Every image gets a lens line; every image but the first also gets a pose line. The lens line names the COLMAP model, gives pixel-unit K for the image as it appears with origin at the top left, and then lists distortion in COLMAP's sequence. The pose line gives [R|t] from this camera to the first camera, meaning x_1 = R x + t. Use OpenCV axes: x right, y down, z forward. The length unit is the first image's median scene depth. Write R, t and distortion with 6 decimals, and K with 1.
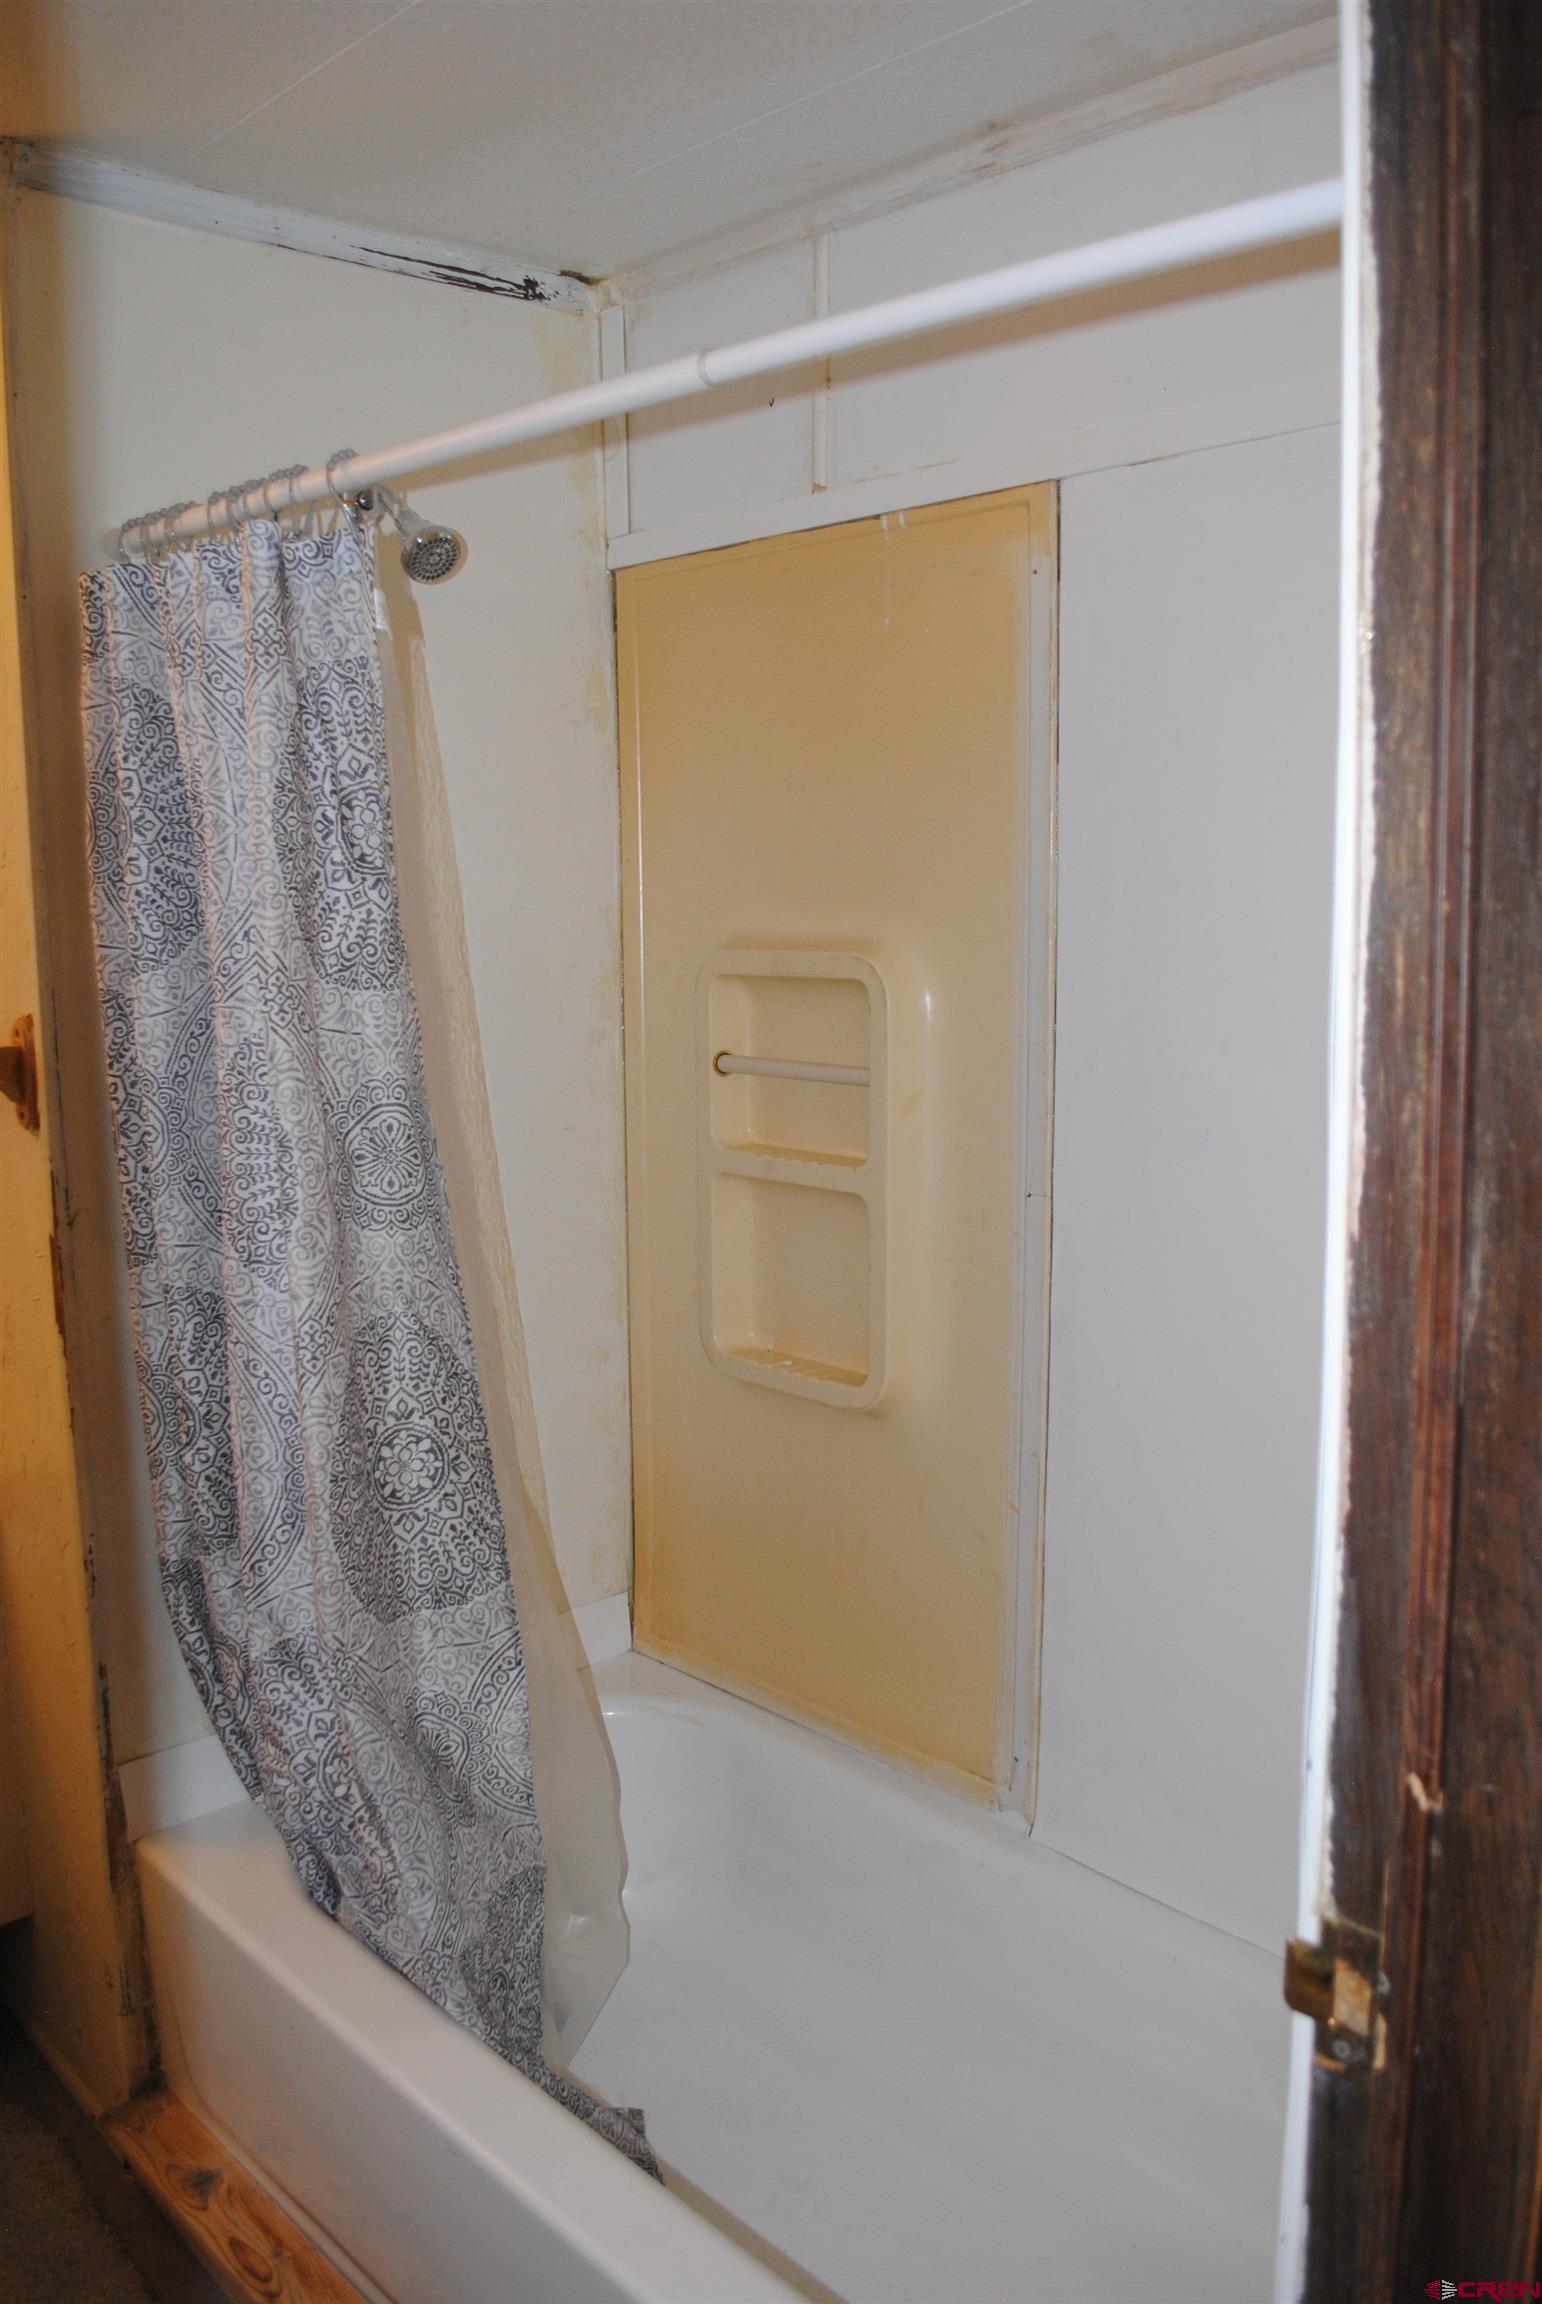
lens RADIAL K [[1832.8, 0, 769.1], [0, 1832.8, 1139.0], [0, 0, 1]] dist [-0.077315, 0.002126]
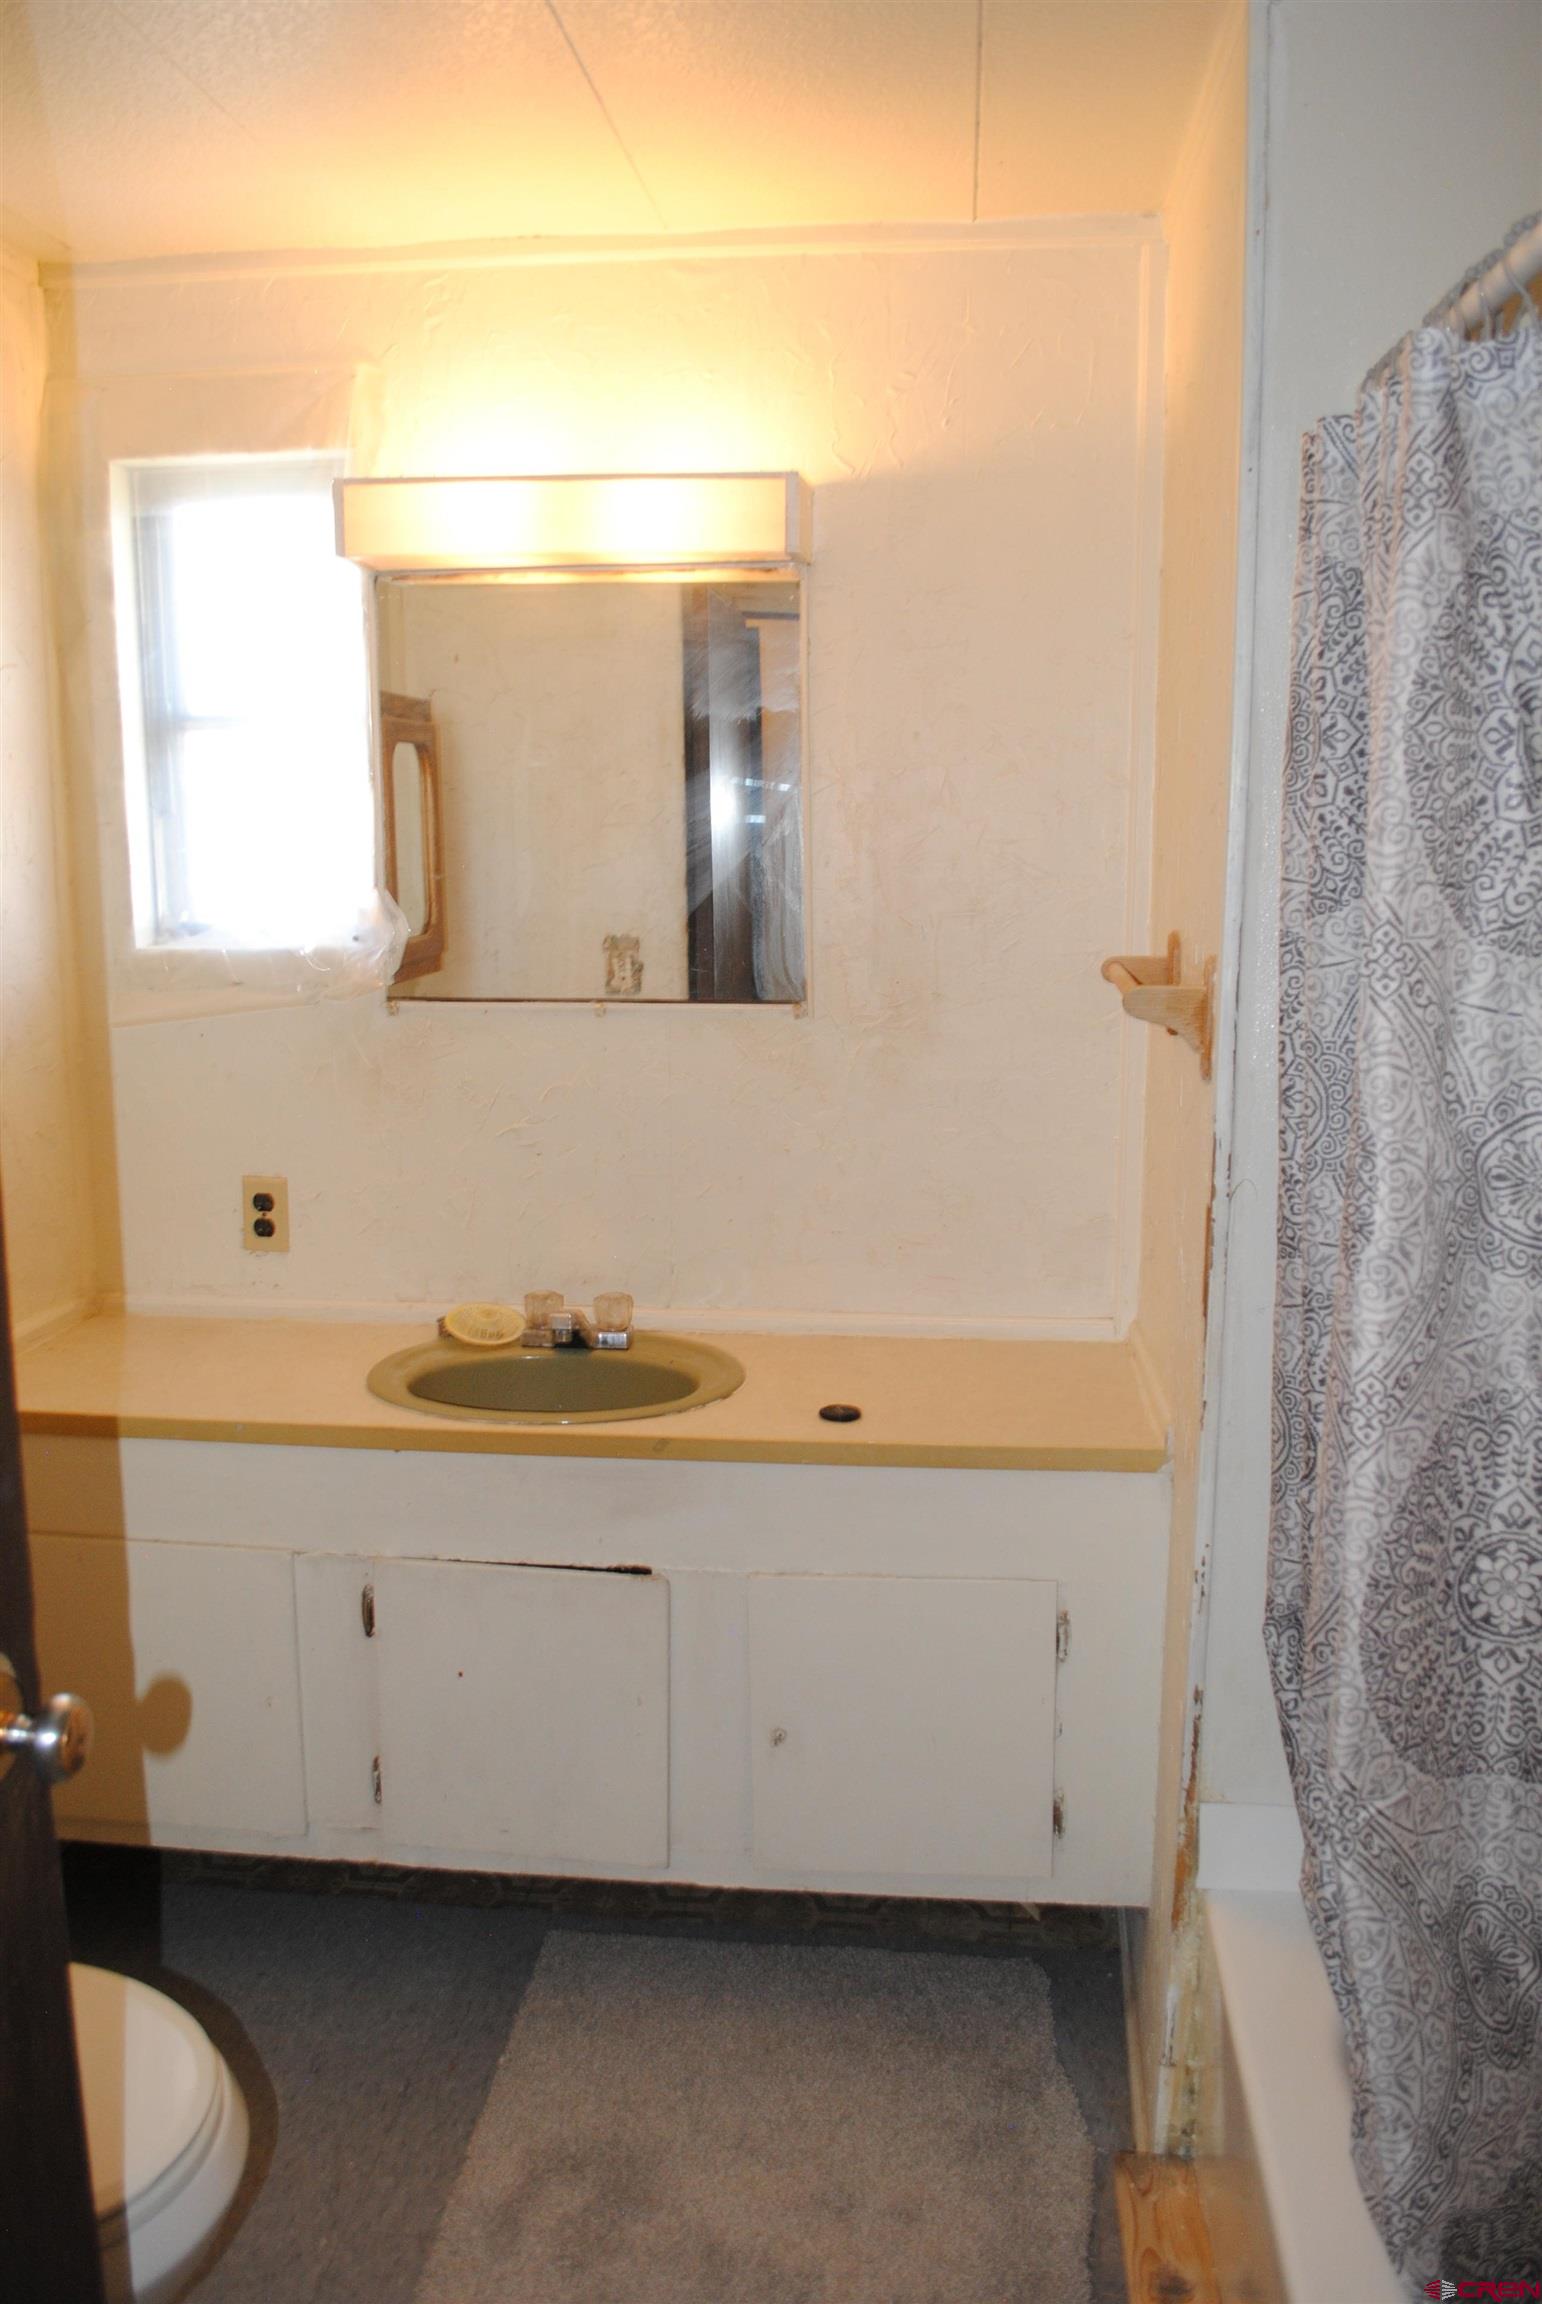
lens RADIAL K [[1832.8, 0, 769.1], [0, 1832.8, 1139.0], [0, 0, 1]] dist [-0.077315, 0.002126]
pose [[0.660043, 0.145537, -0.736995, 0.127548], [-0.114260, 0.989089, 0.092990, -0.041478], [0.742488, 0.022832, 0.669470, 0.278602]]
